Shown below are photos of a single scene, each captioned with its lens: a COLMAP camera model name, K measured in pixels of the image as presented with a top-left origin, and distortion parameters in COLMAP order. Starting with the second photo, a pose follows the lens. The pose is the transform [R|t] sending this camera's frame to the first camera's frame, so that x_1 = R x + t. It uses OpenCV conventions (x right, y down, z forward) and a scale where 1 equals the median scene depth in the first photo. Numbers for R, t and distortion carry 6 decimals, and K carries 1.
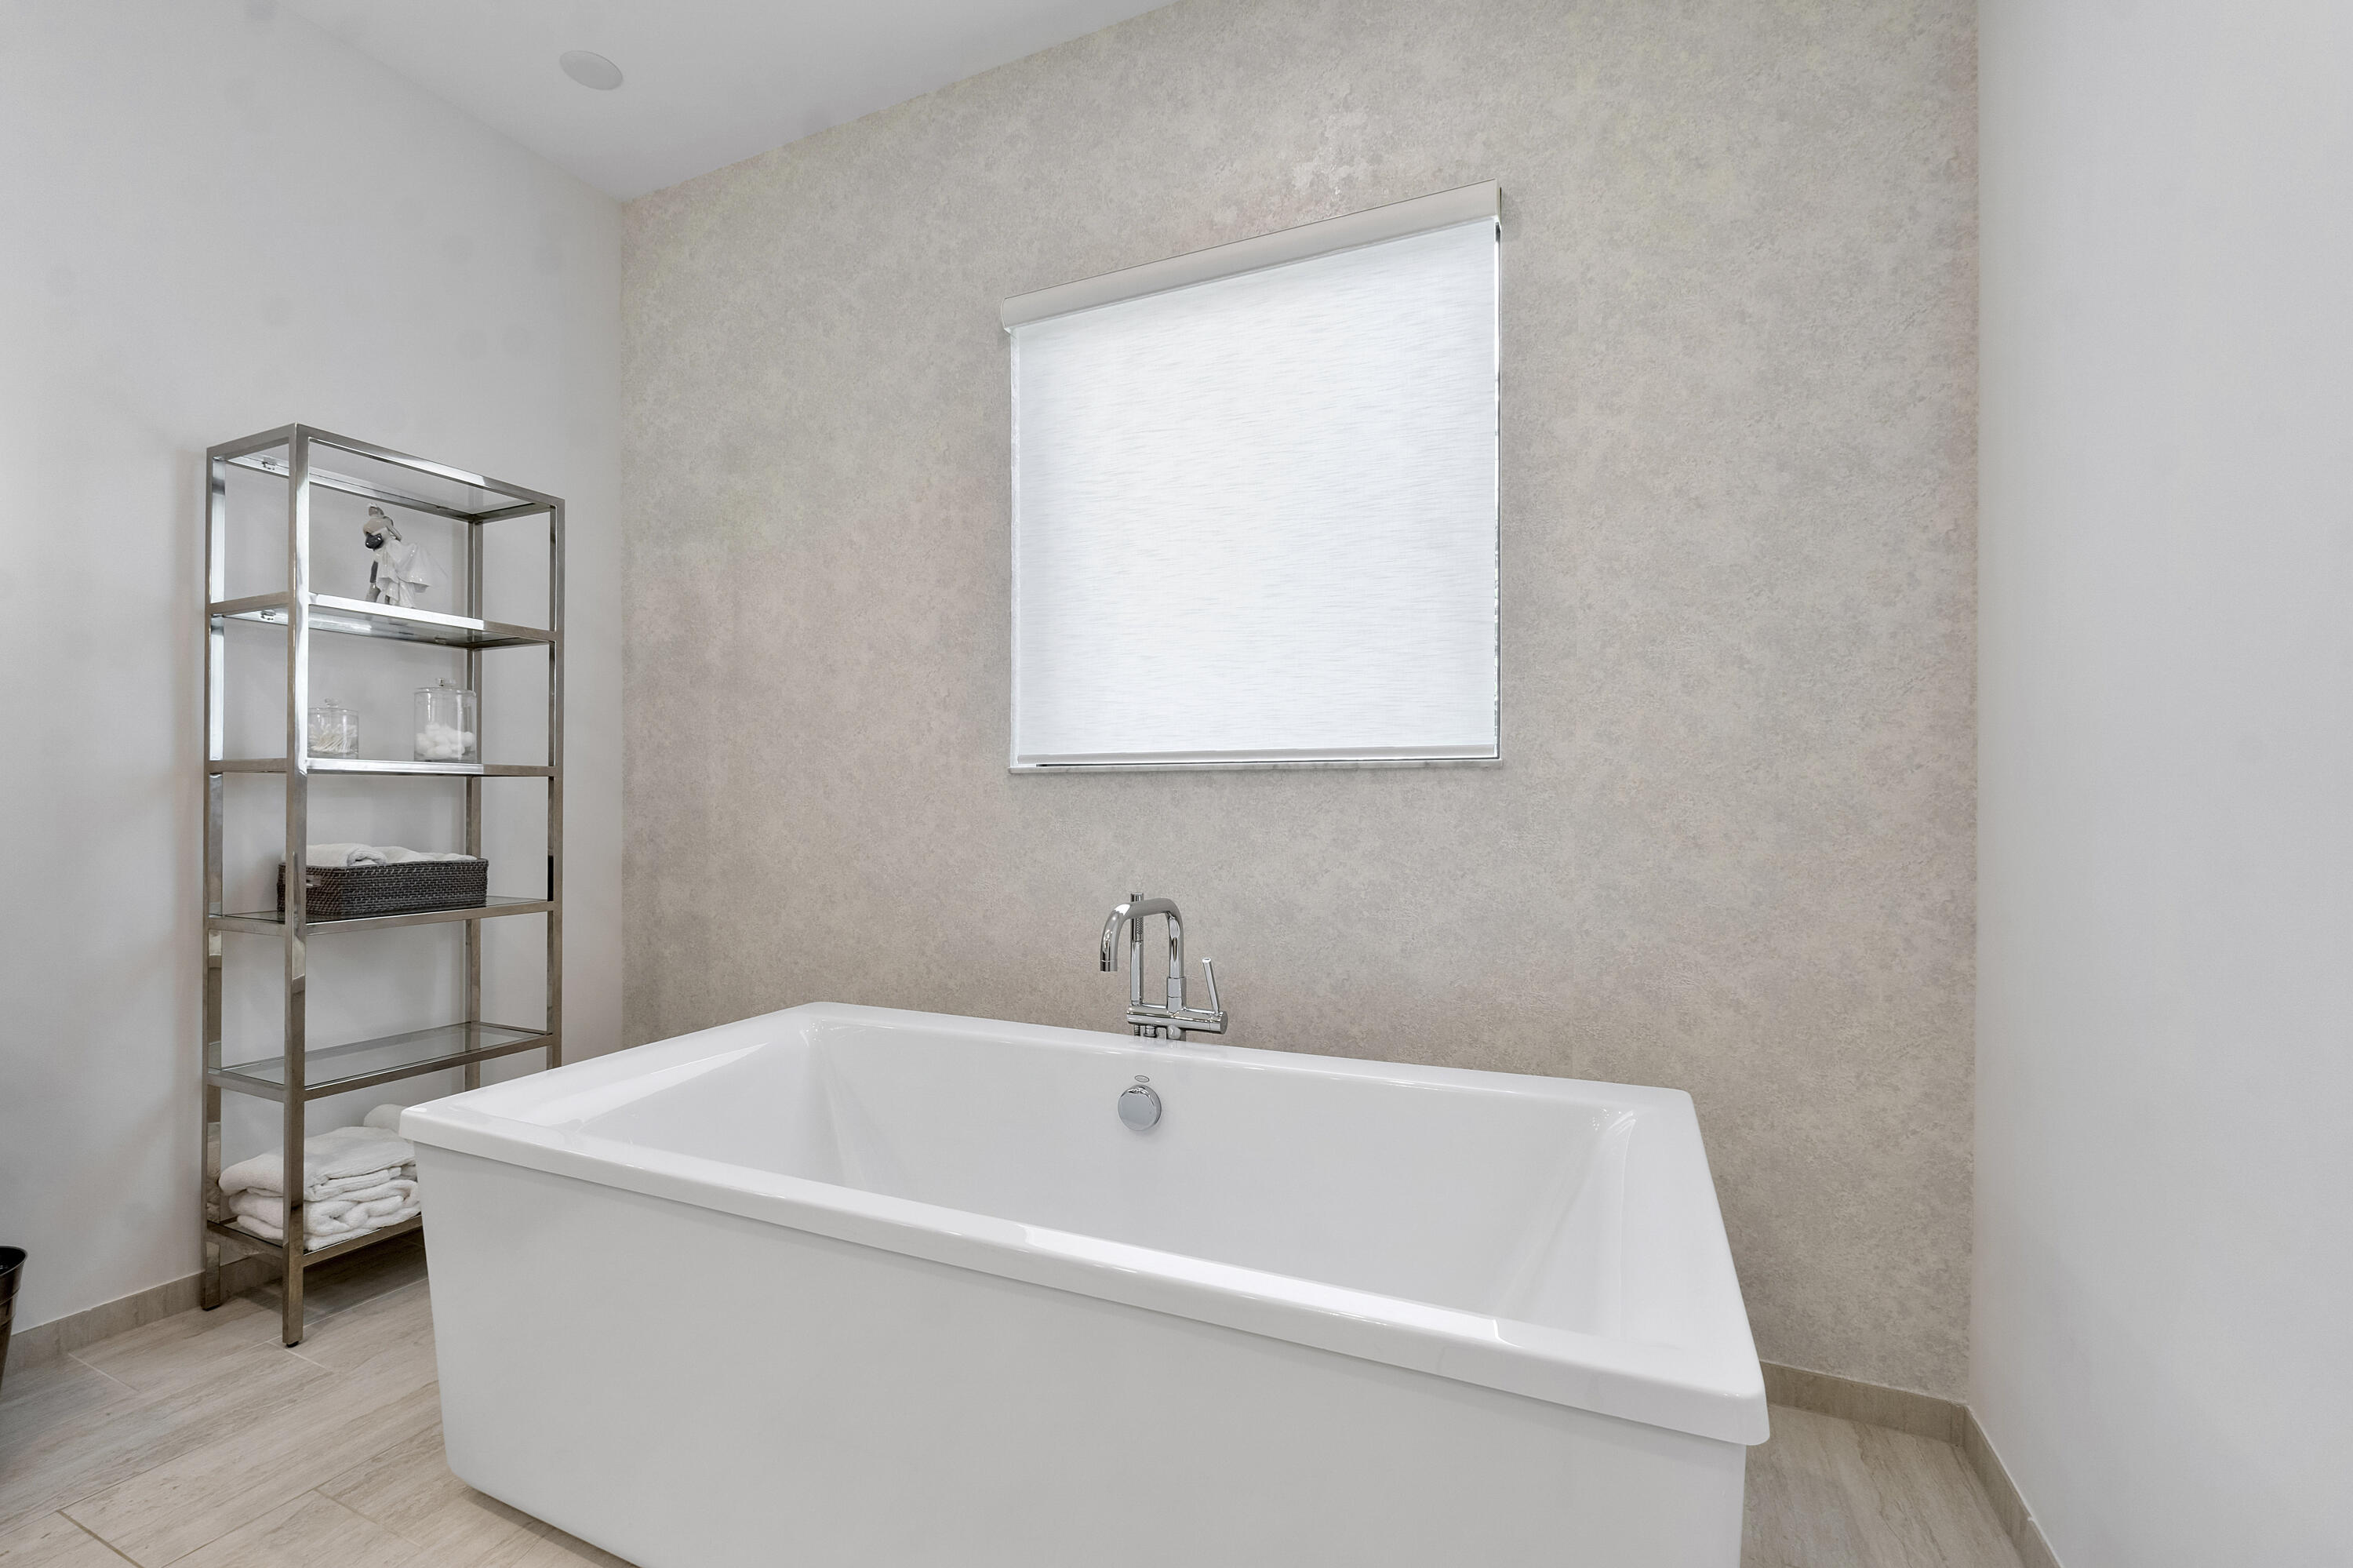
lens RADIAL K [[1015.4, 0, 1148.4], [0, 1015.4, 799.8], [0, 0, 1]] dist [-0.000516, -0.000076]
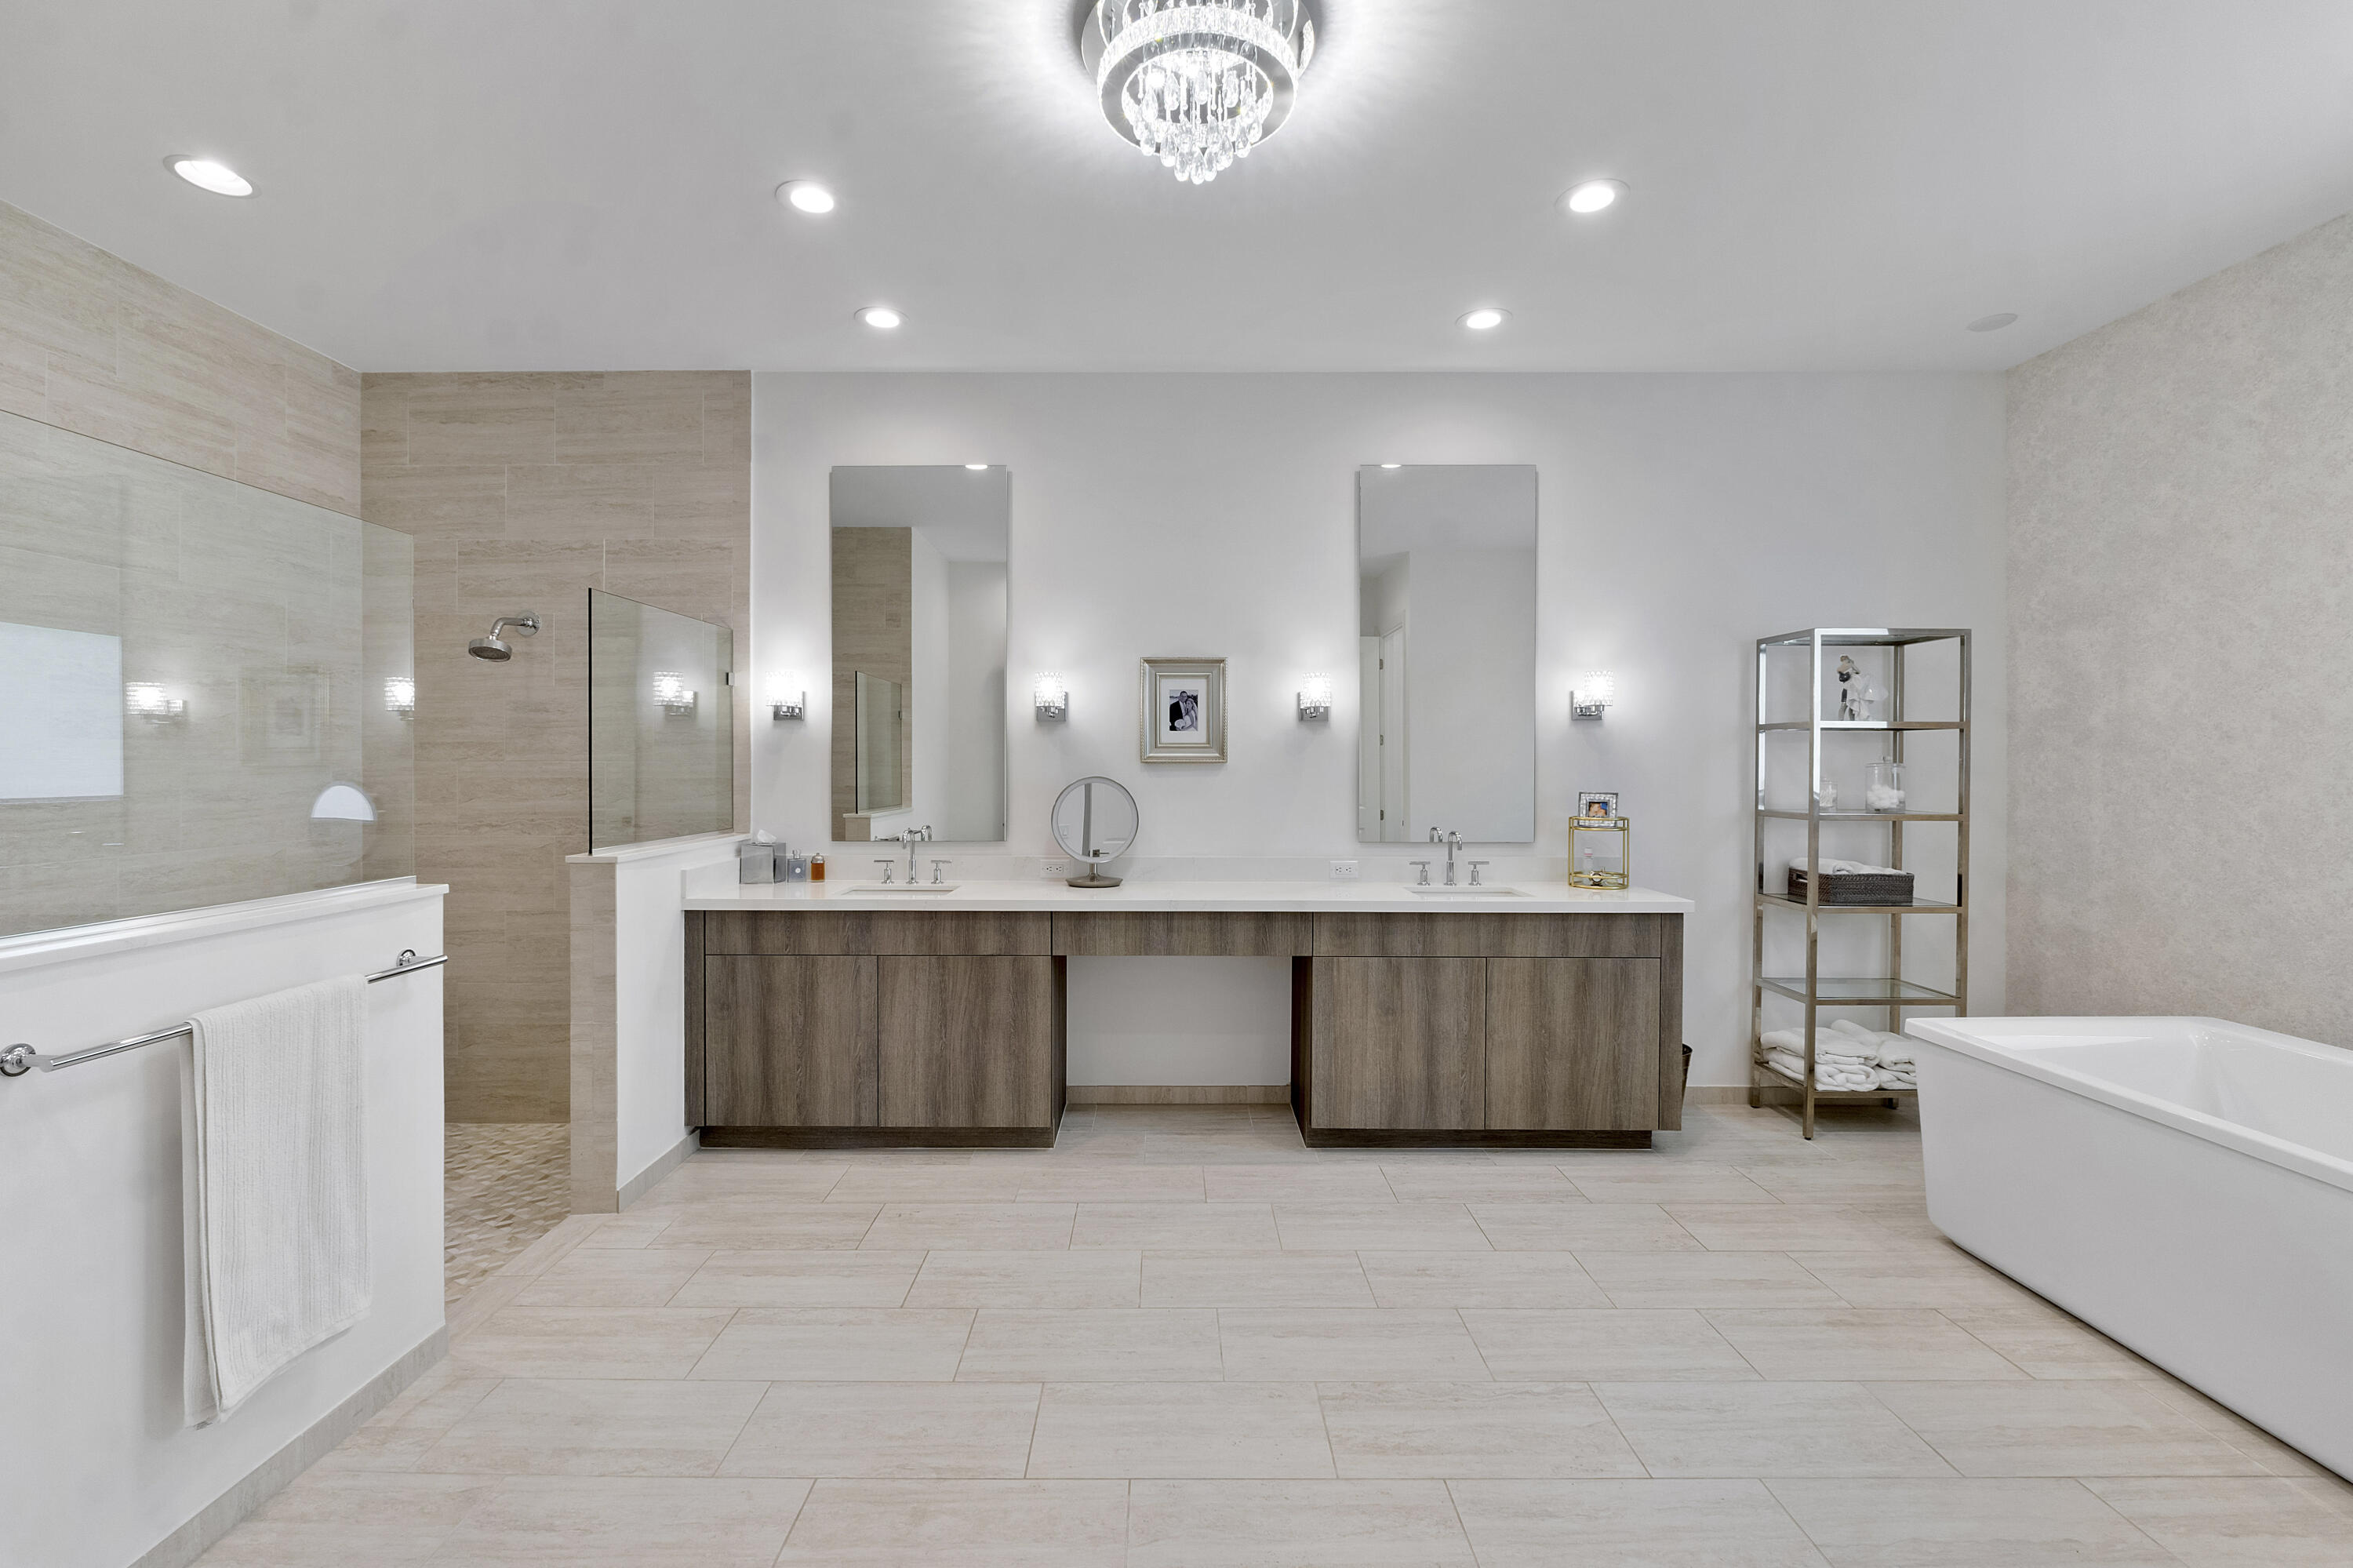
lens RADIAL K [[993.5, 0, 1158.3], [0, 993.5, 764.8], [0, 0, 1]] dist [-0.010305, 0.000204]
pose [[0.418568, 0.002537, -0.908182, 0.230951], [-0.002056, 0.999996, 0.001846, -0.111751], [0.908183, 0.001094, 0.418572, -0.685193]]
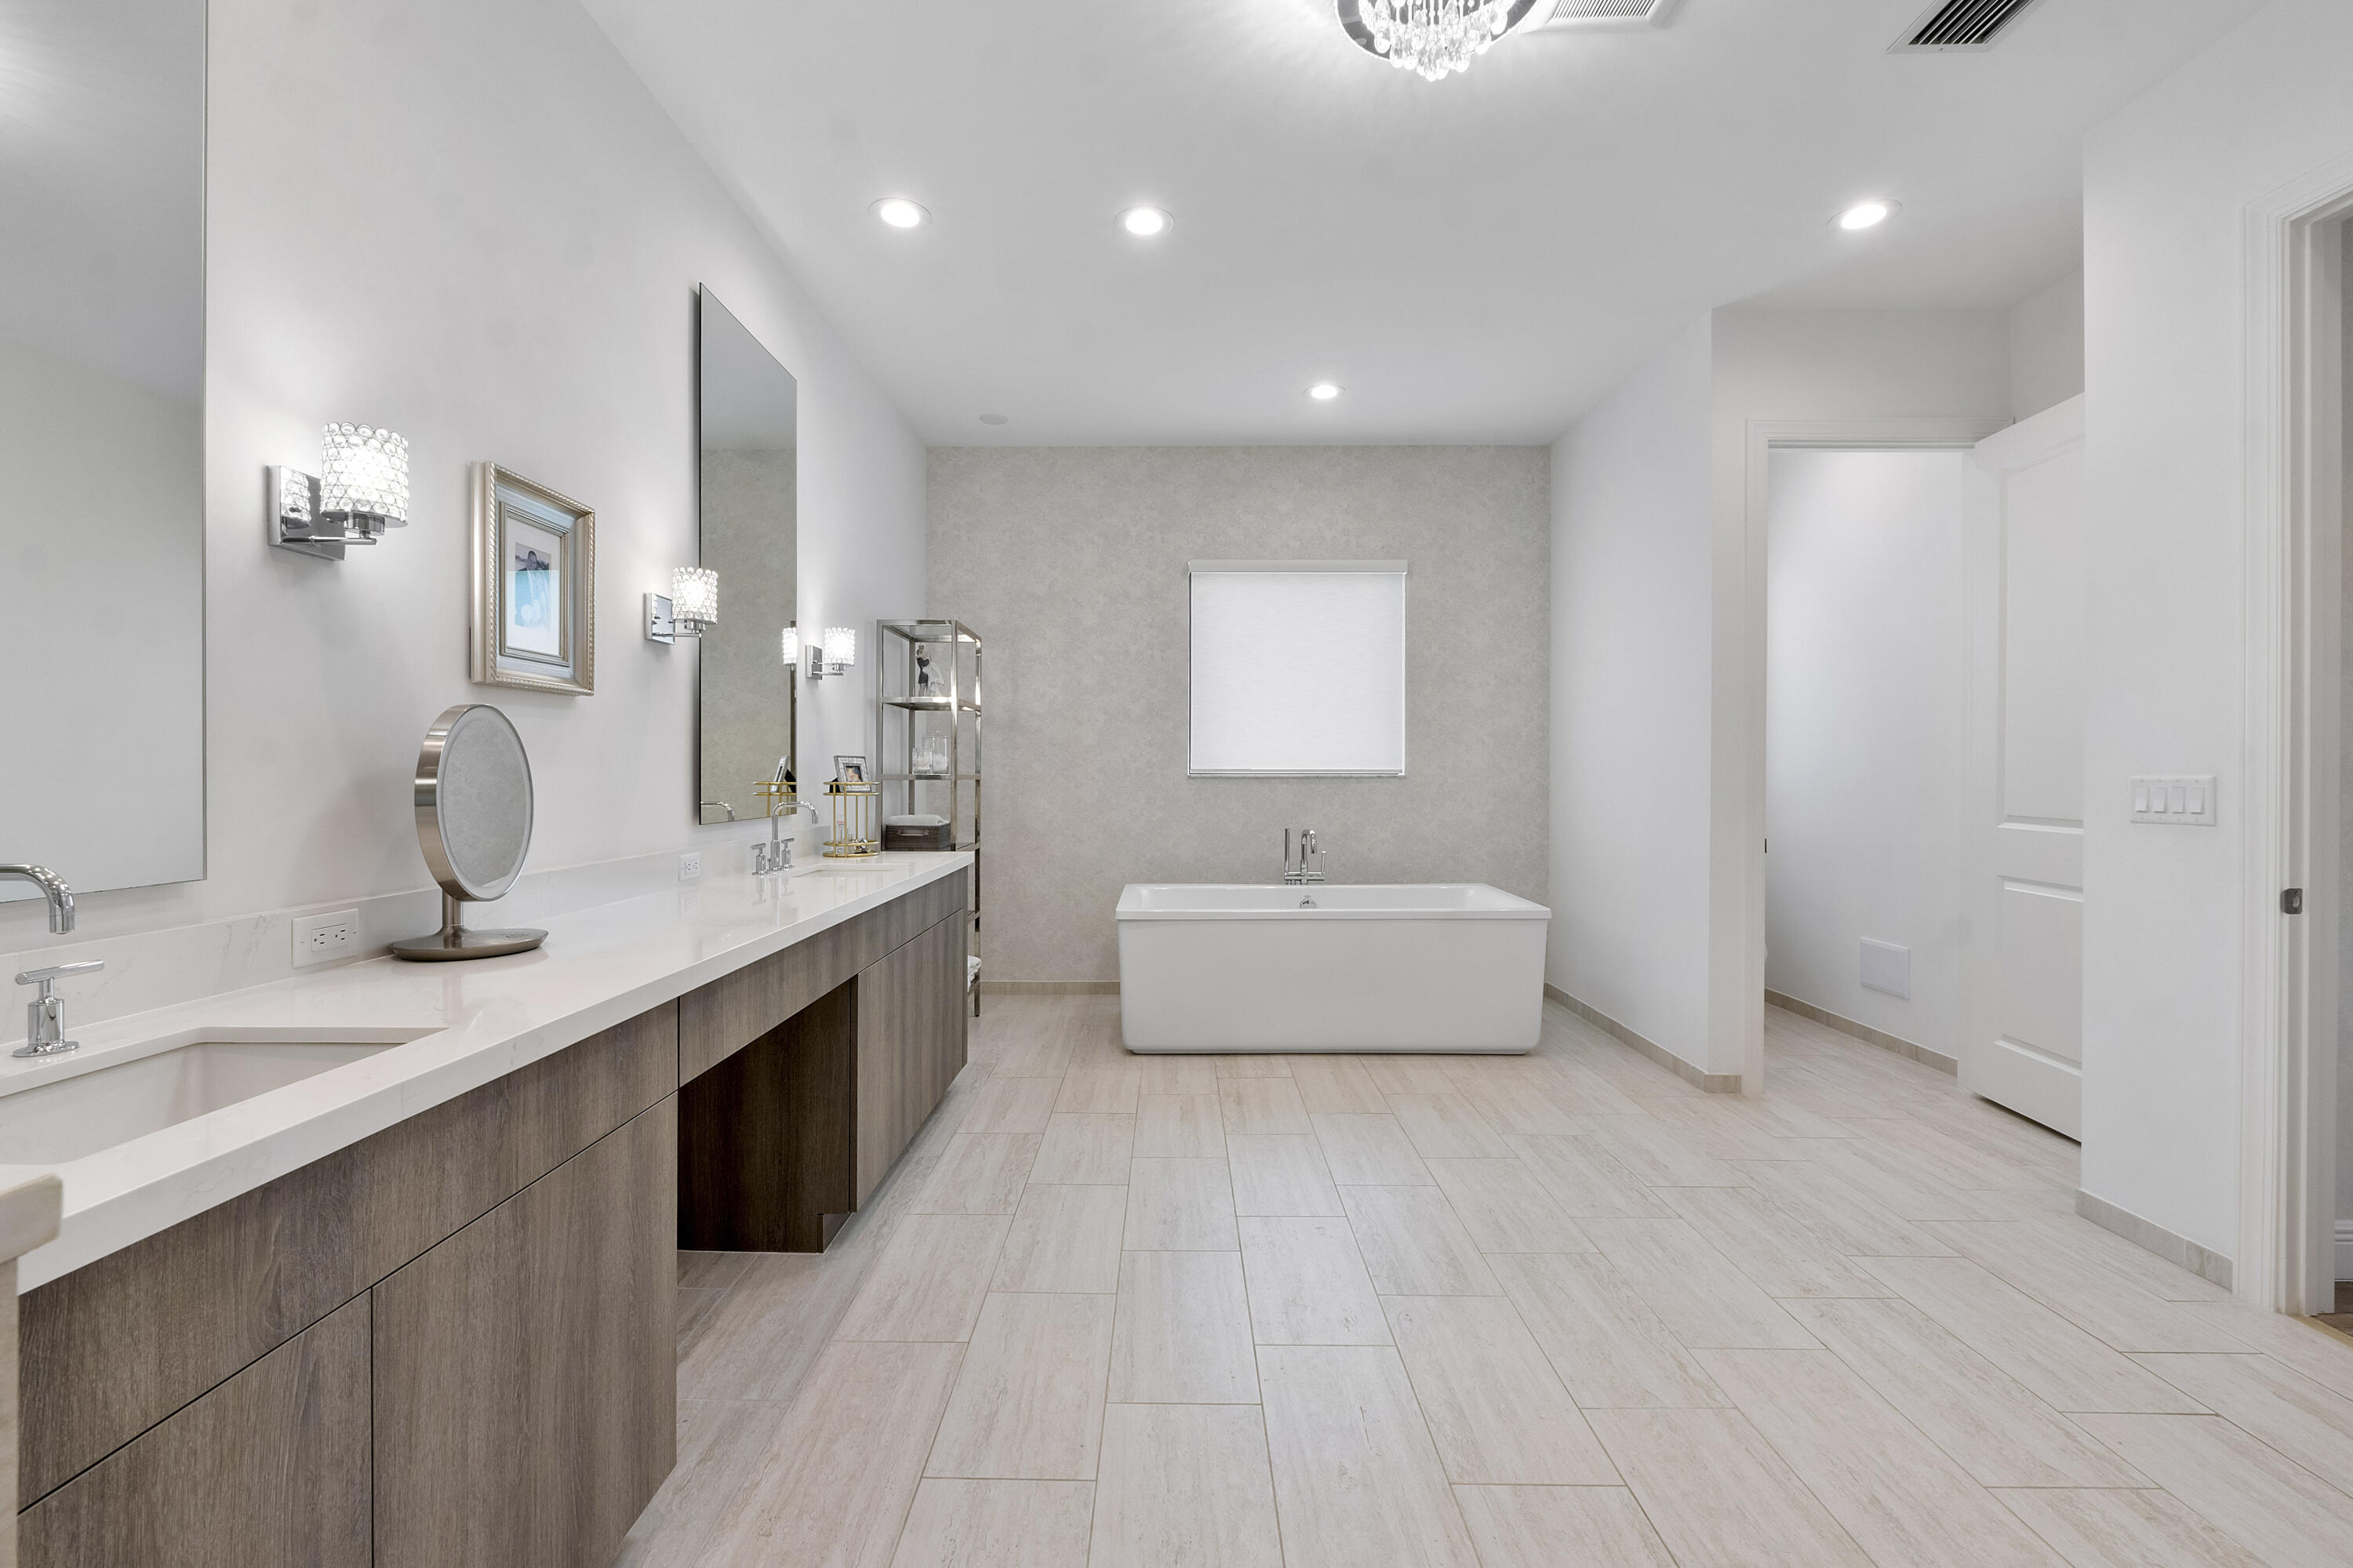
lens RADIAL K [[989.6, 0, 1156.2], [0, 989.6, 773.7], [0, 0, 1]] dist [-0.004135, -0.000531]
pose [[0.912918, 0.000355, 0.408143, -1.131803], [-0.001649, 0.999995, 0.002817, -0.042983], [-0.408139, -0.003244, 0.912914, -0.952426]]
